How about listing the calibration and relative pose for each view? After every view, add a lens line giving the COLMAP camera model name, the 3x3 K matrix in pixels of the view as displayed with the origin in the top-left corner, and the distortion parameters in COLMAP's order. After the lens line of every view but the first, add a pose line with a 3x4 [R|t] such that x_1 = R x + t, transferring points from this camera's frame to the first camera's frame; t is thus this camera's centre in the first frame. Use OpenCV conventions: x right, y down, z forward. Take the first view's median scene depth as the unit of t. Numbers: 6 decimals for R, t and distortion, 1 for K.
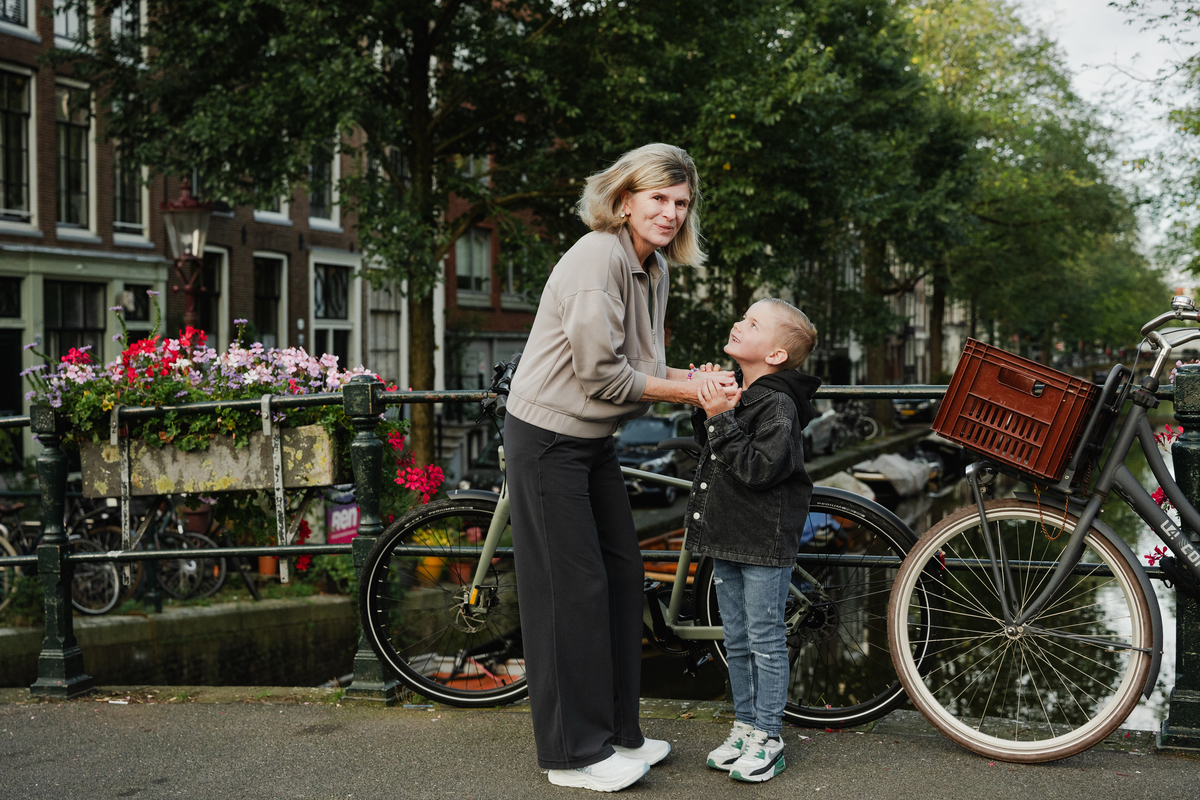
lens RADIAL K [[1588.6, 0, 572.0], [0, 1588.6, 402.9], [0, 0, 1]] dist [0.015105, 0.013686]
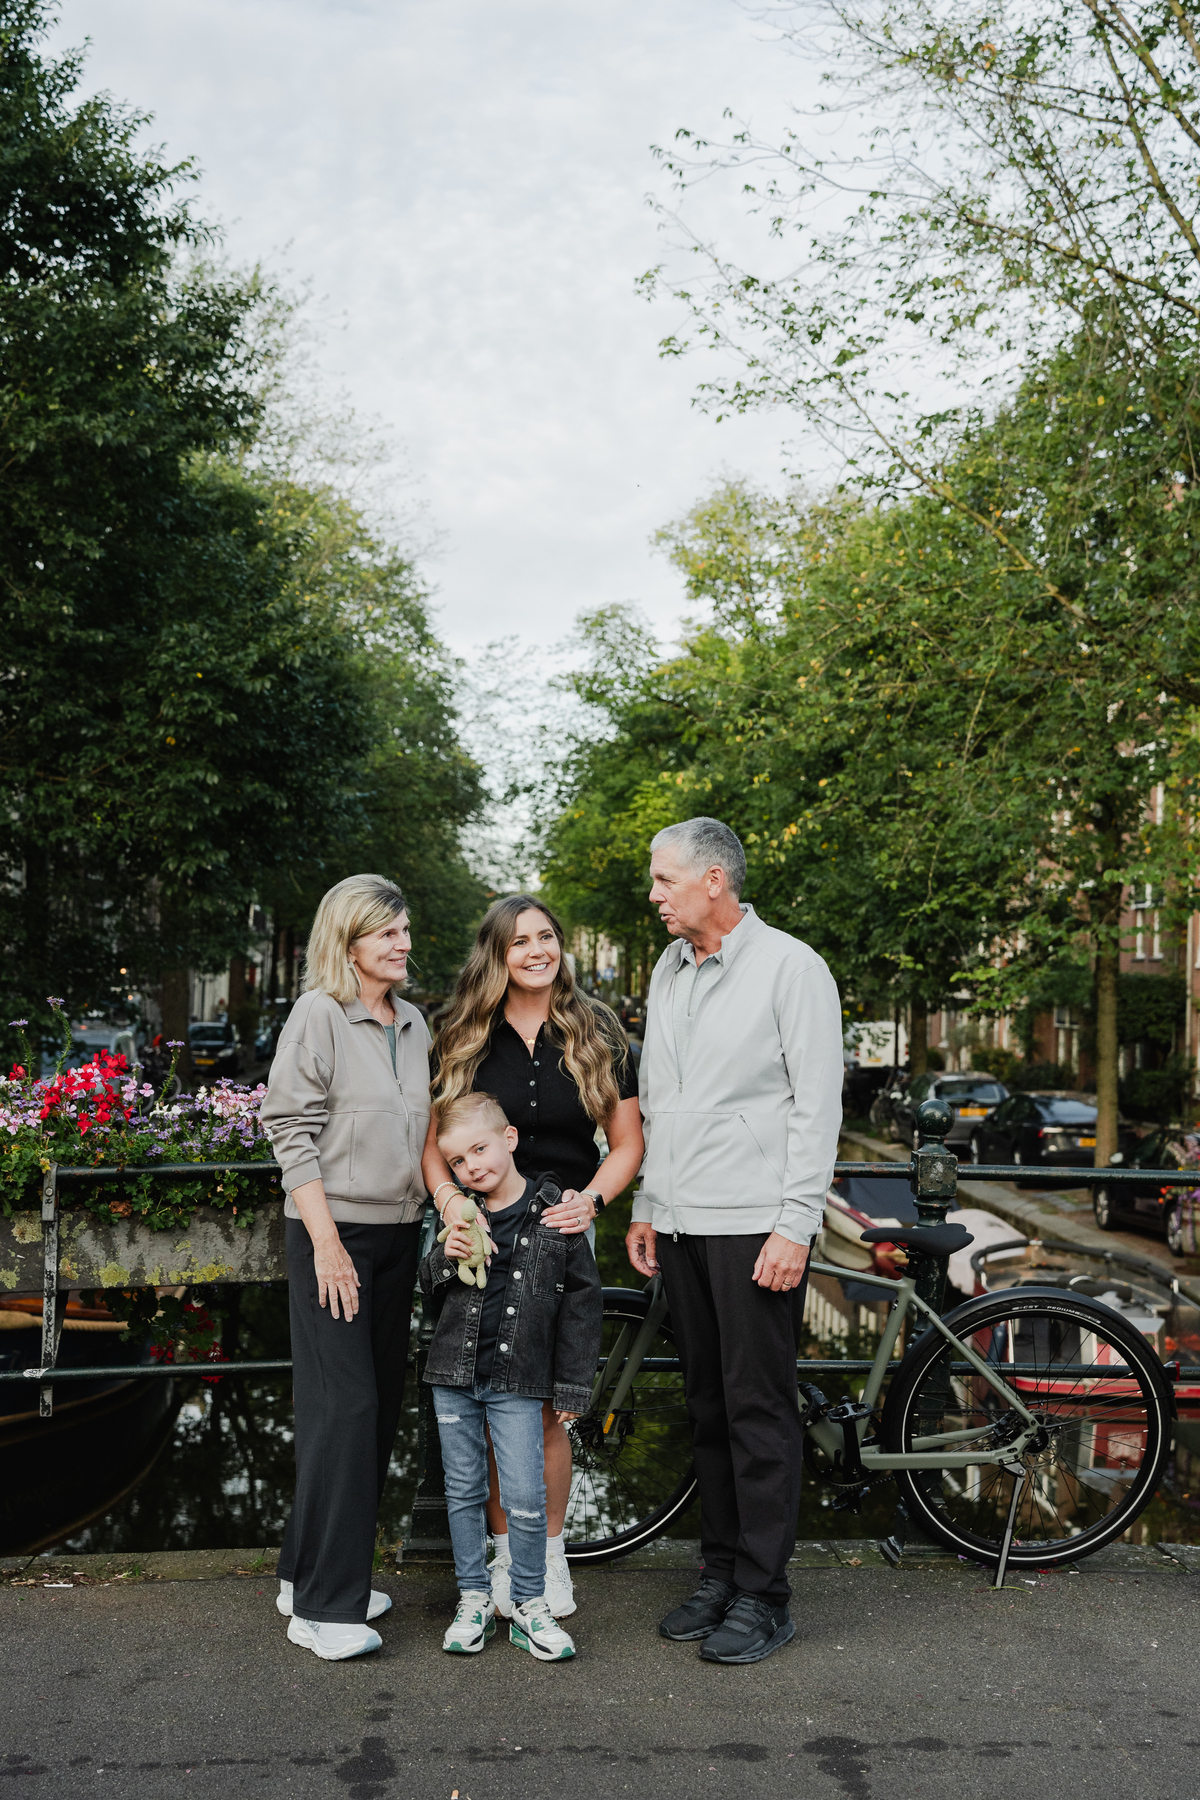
lens RADIAL K [[2327.1, 0, 520.1], [0, 2327.1, 899.5], [0, 0, 1]] dist [0.011398, -0.015387]
pose [[0.917850, 0.051454, 0.393577, -0.174679], [-0.030381, 0.997760, -0.059591, -0.020955], [-0.395762, 0.042738, 0.917358, -0.017681]]
